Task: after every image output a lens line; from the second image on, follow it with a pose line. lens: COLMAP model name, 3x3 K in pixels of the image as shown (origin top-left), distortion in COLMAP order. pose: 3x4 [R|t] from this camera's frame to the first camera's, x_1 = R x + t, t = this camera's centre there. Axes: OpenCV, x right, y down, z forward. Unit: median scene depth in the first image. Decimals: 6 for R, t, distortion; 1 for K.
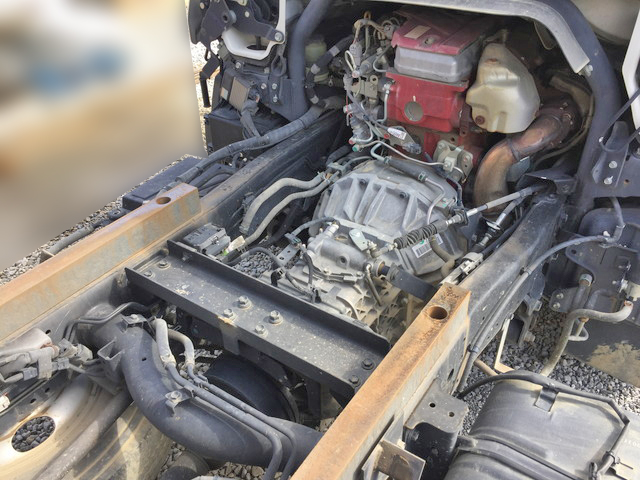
lens RADIAL K [[554.4, 0, 319.6], [0, 554.4, 243.5], [0, 0, 1]] dist [0.060600, -0.060960]
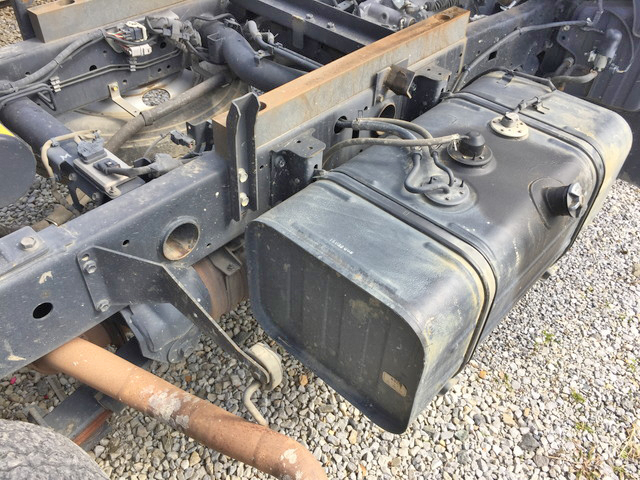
lens RADIAL K [[554.4, 0, 319.2], [0, 554.4, 238.2], [0, 0, 1]] dist [0.060600, -0.060960]
pose [[0.988083, 0.142869, -0.057279, 0.047661], [-0.134602, 0.982507, 0.128697, 0.463771], [0.074664, -0.119453, 0.990028, -0.462301]]
